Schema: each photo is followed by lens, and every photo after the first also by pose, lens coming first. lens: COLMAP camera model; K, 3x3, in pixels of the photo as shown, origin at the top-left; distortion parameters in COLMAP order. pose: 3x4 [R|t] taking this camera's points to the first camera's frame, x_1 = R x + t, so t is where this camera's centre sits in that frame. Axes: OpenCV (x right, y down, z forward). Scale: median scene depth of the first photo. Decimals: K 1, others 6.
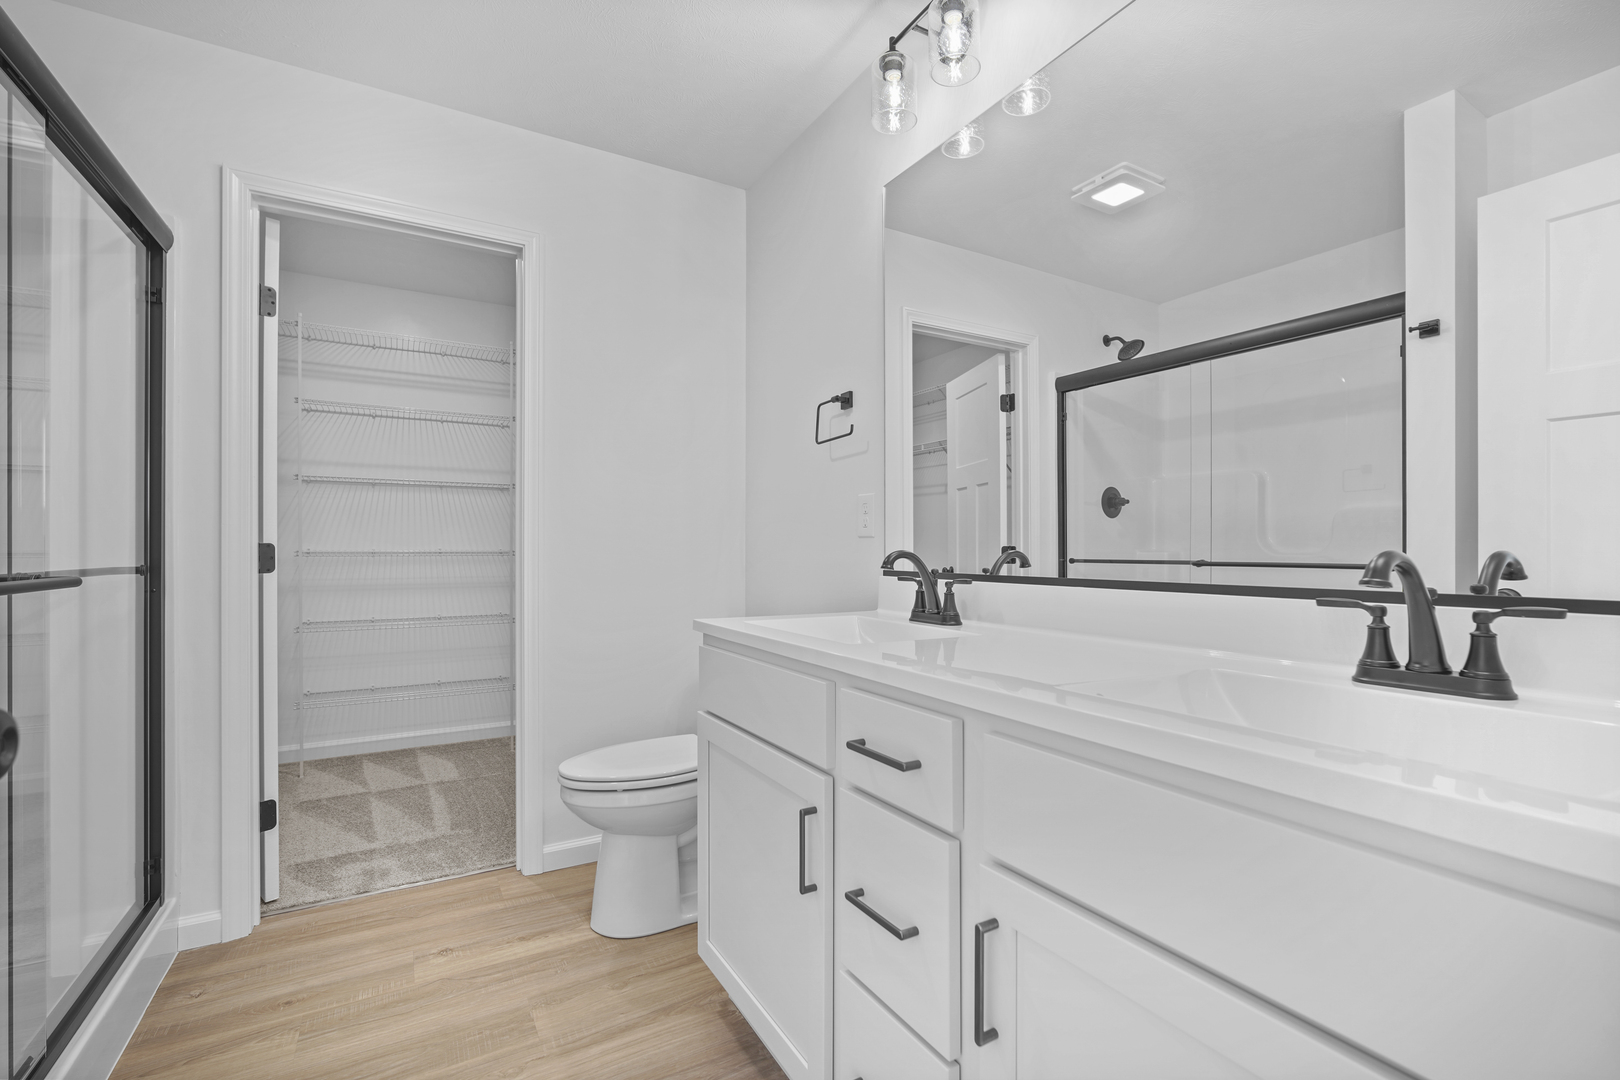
lens RADIAL K [[709.5, 0, 810.0], [0, 709.5, 540.0], [0, 0, 1]] dist [0.000364, 0.000029]
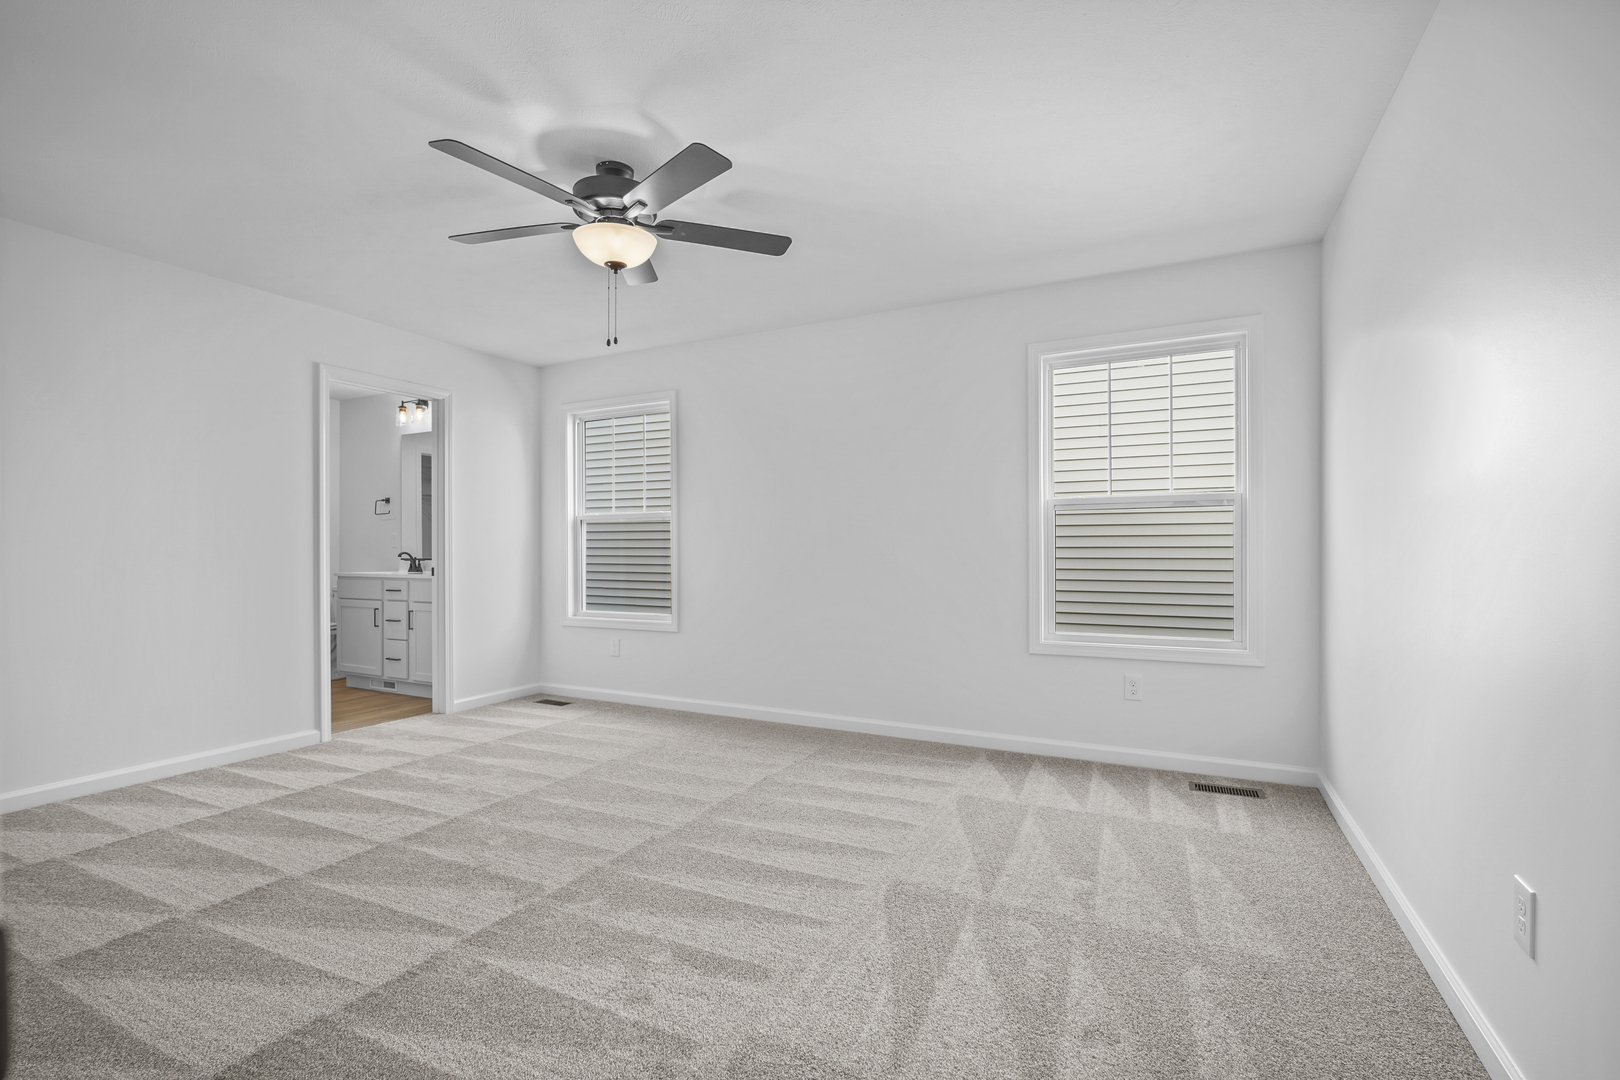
lens RADIAL K [[709.5, 0, 810.0], [0, 709.5, 540.0], [0, 0, 1]] dist [0.000364, 0.000029]
pose [[0.837707, 0.000194, 0.546119, -0.112269], [-0.001174, 0.999998, 0.001445, -0.051313], [-0.546118, -0.001852, 0.837706, -3.111854]]
